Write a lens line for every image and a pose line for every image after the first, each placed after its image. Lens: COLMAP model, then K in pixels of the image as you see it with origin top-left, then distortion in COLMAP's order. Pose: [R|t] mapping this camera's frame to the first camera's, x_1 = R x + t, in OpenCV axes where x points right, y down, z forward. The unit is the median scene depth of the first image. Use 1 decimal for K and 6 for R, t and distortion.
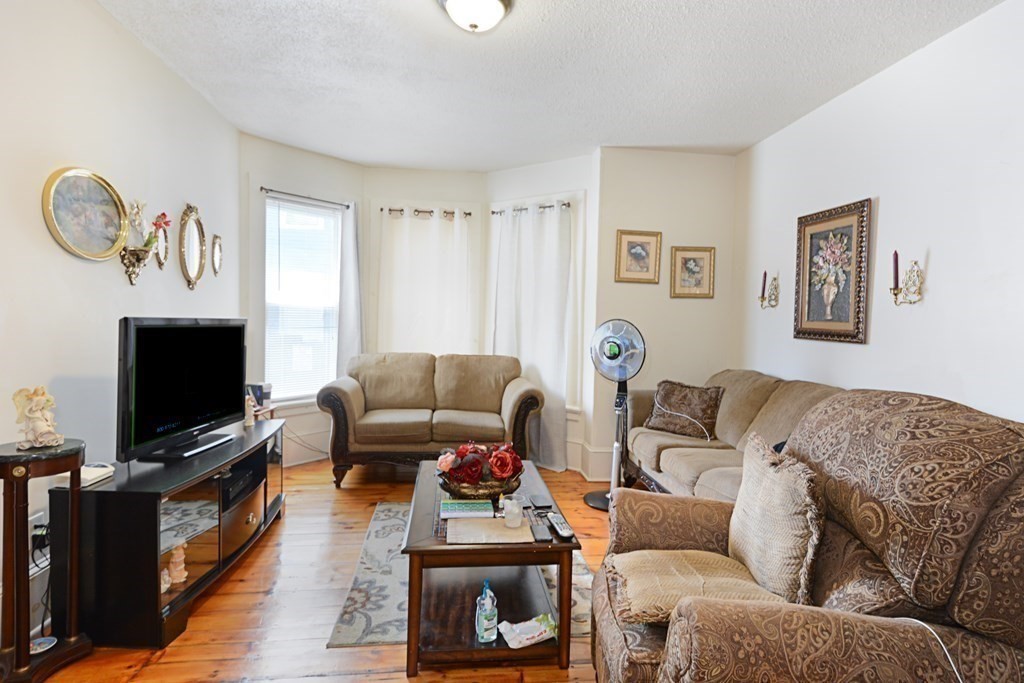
lens RADIAL K [[559.8, 0, 512.7], [0, 559.8, 339.1], [0, 0, 1]] dist [-0.000288, 0.000016]
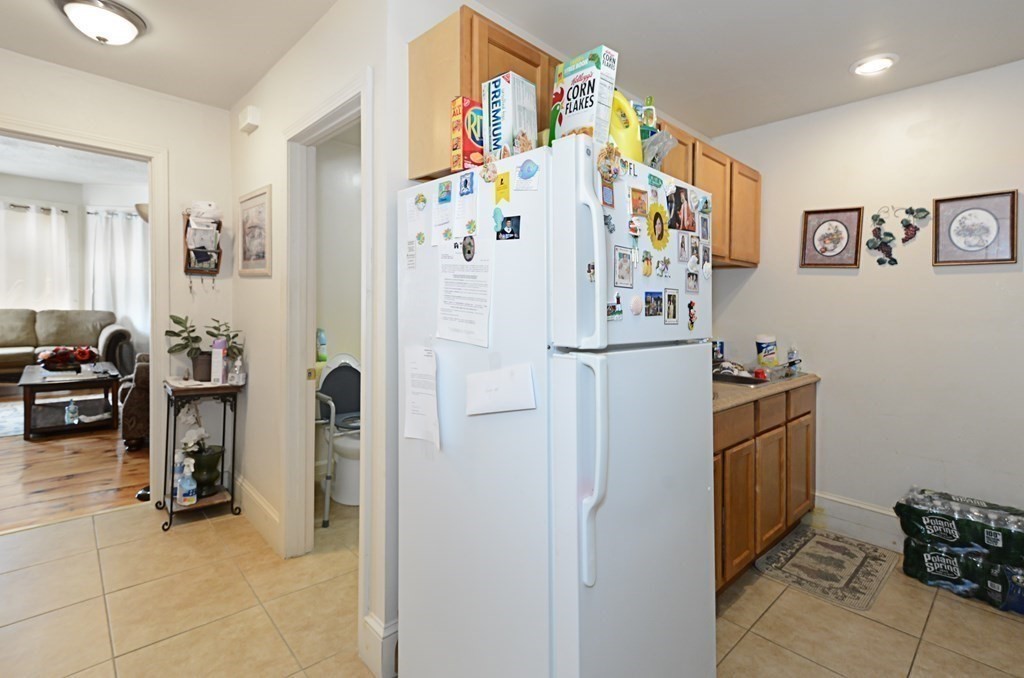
lens RADIAL K [[466.5, 0, 511.1], [0, 466.5, 303.4], [0, 0, 1]] dist [0.018247, -0.003610]
pose [[0.793241, -0.023203, 0.608466, 0.091309], [0.018210, 0.999731, 0.014384, 0.014733], [-0.608635, -0.000330, 0.793450, -0.708831]]
